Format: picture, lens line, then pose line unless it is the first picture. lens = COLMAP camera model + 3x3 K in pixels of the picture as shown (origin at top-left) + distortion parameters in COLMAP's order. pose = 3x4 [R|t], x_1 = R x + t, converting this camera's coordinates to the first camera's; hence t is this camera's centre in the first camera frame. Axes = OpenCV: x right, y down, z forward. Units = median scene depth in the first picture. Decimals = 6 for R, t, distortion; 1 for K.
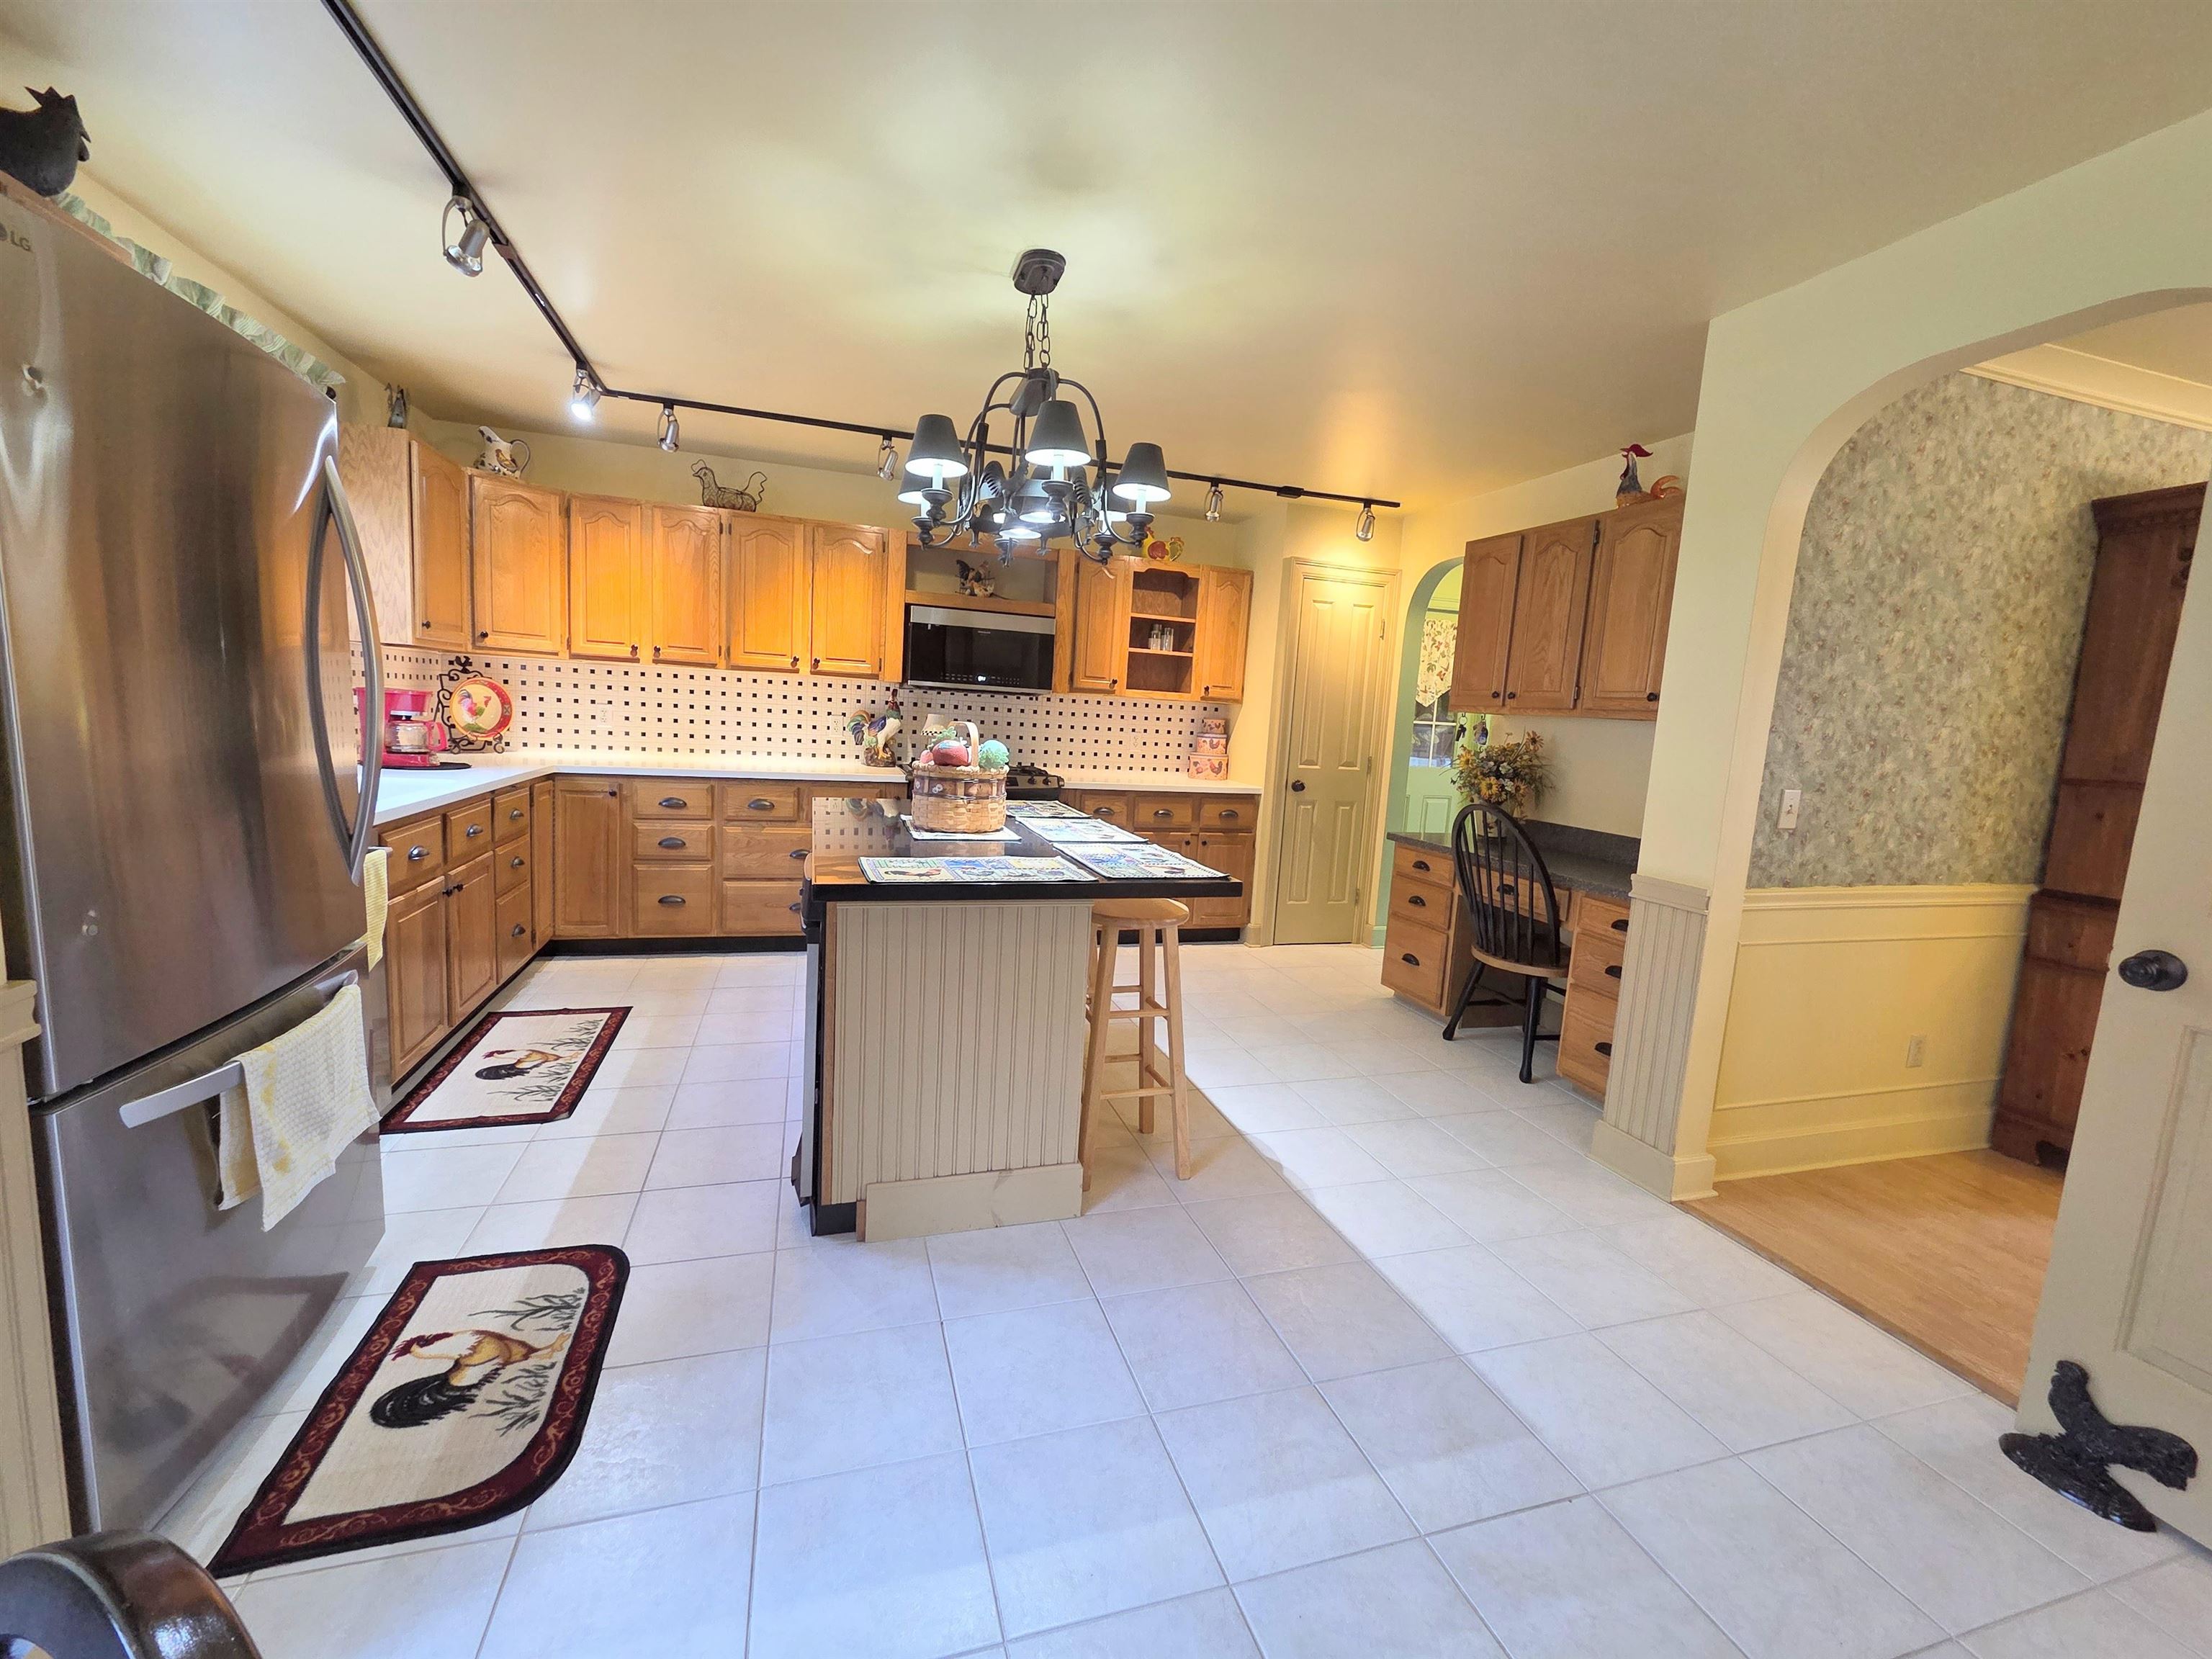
lens RADIAL K [[905.0, 0, 1095.9], [0, 905.0, 825.2], [0, 0, 1]] dist [-0.001499, -0.000425]
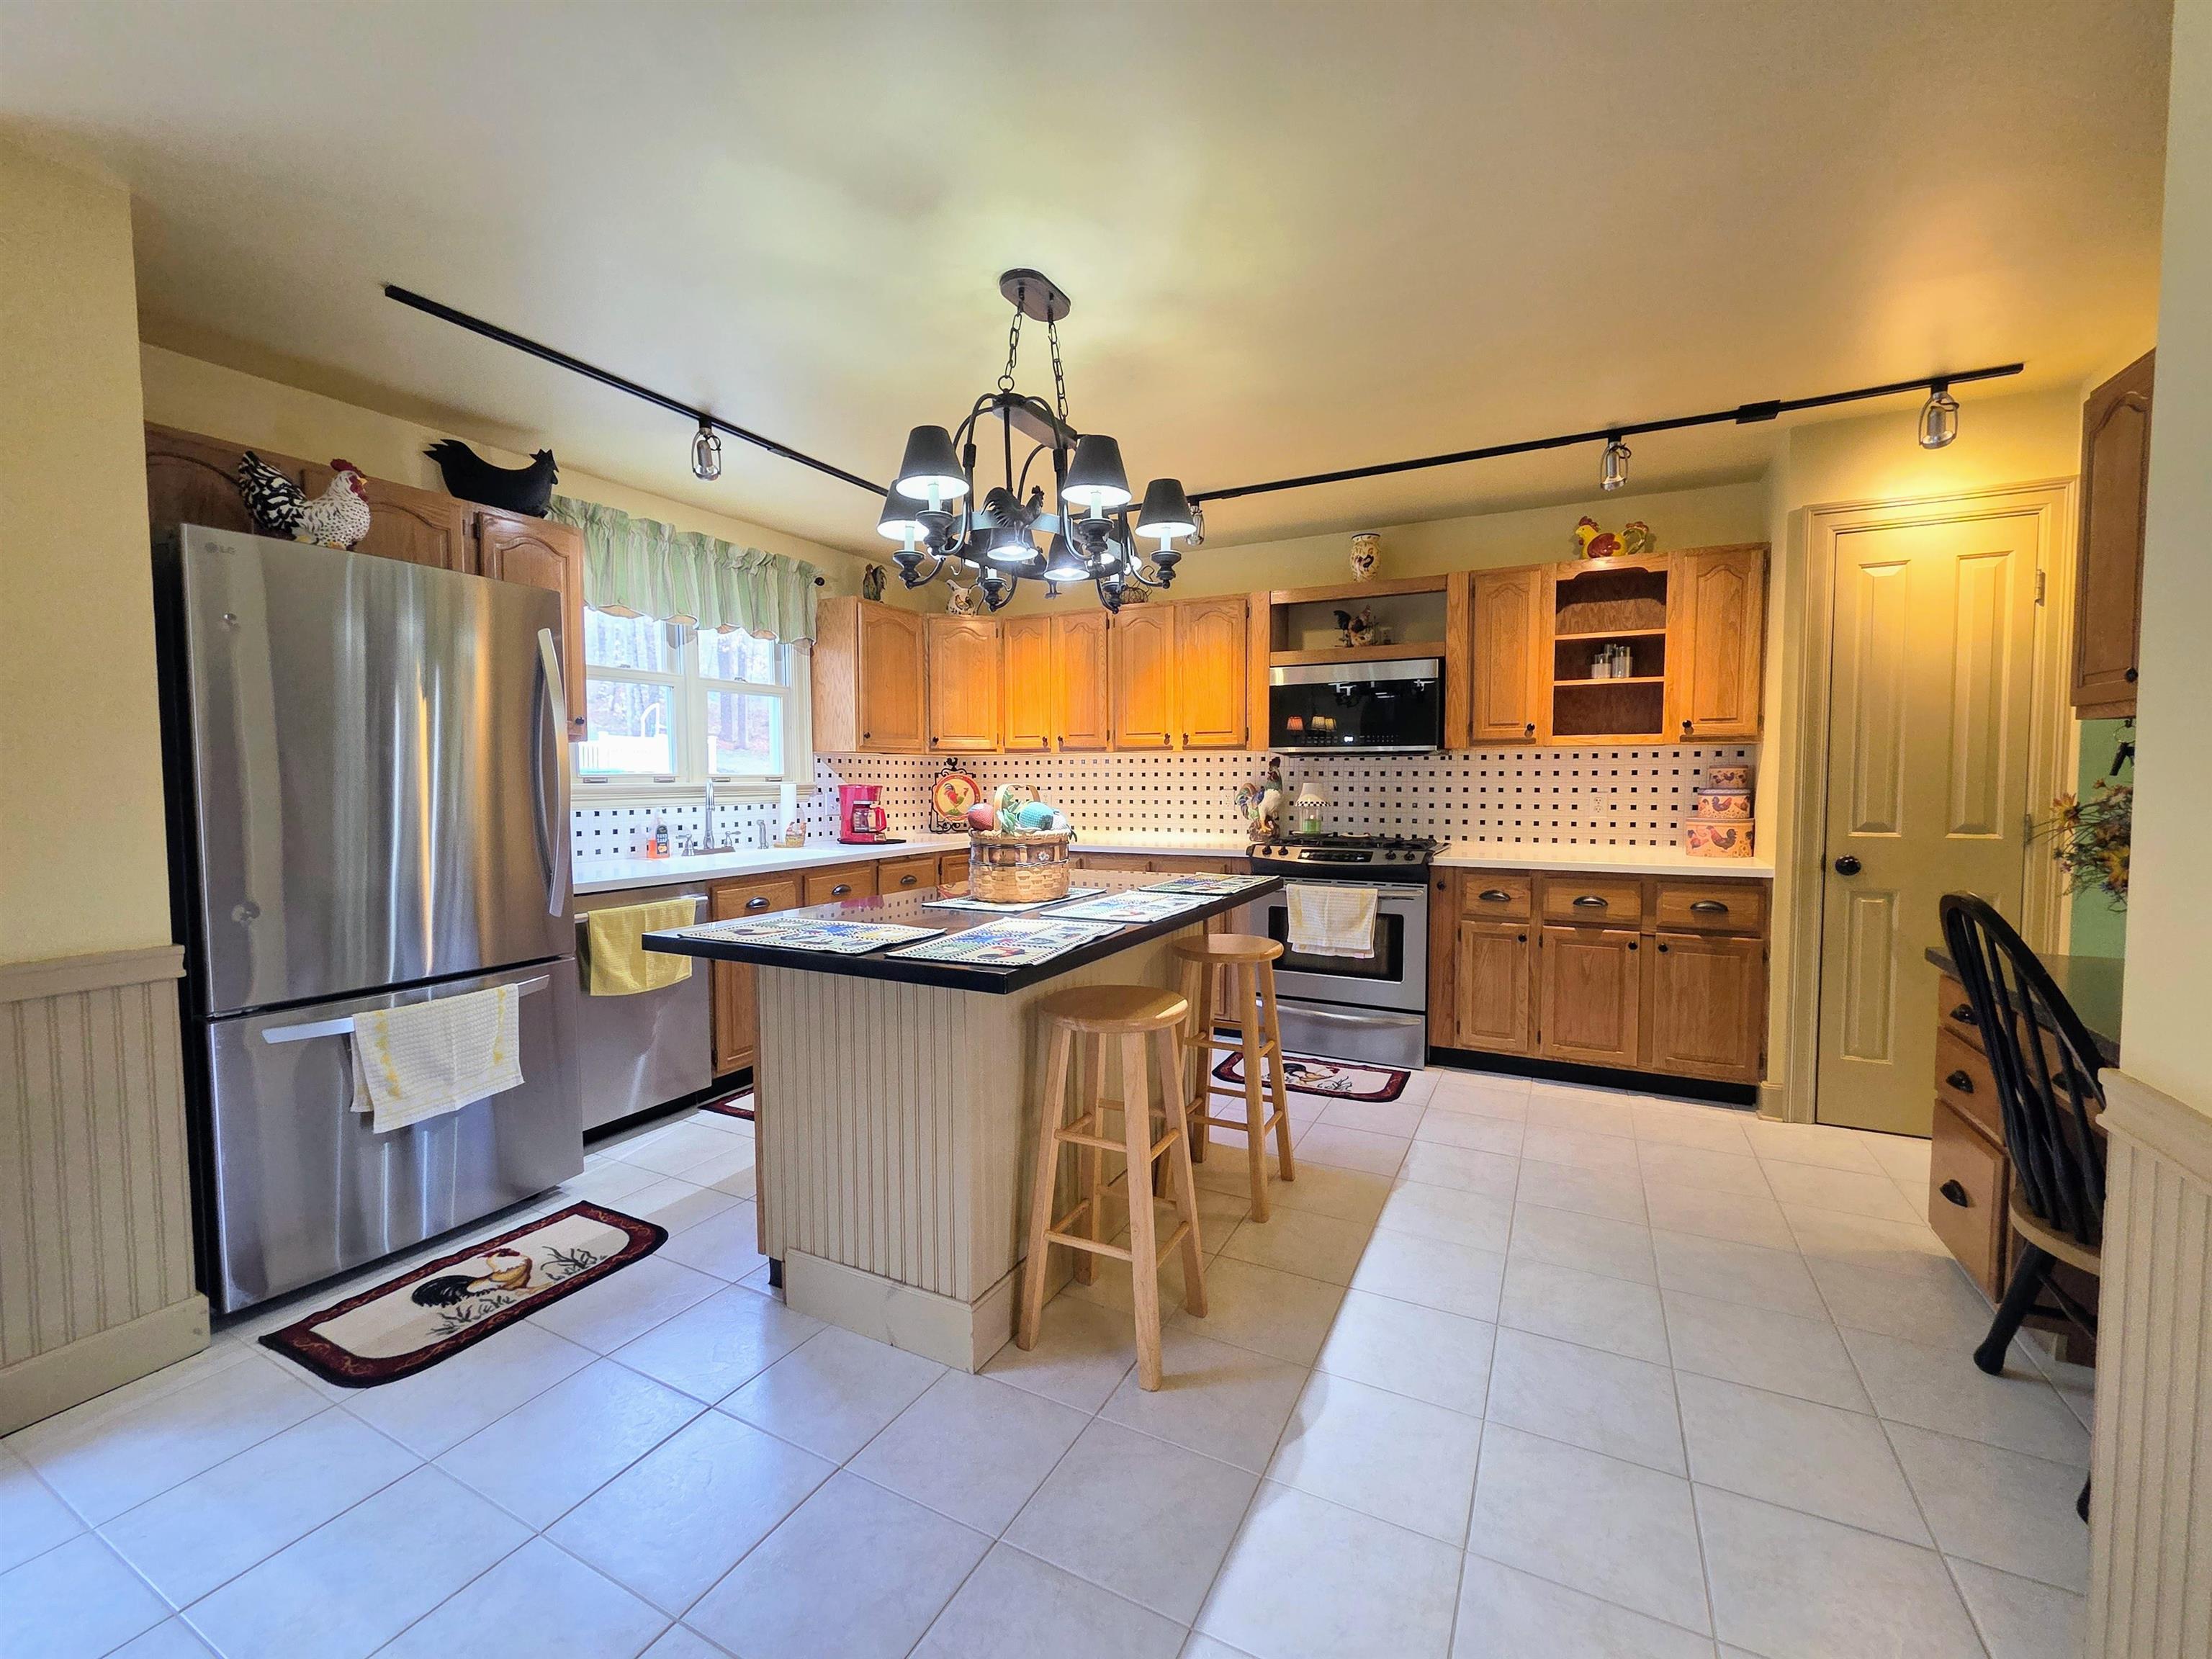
lens RADIAL K [[905.0, 0, 1097.8], [0, 905.0, 827.3], [0, 0, 1]] dist [-0.001499, -0.000425]
pose [[0.710199, -0.021686, -0.703667, 0.311298], [-0.043263, 0.996292, -0.074369, -0.002047], [0.702670, 0.083259, 0.706628, 0.219838]]
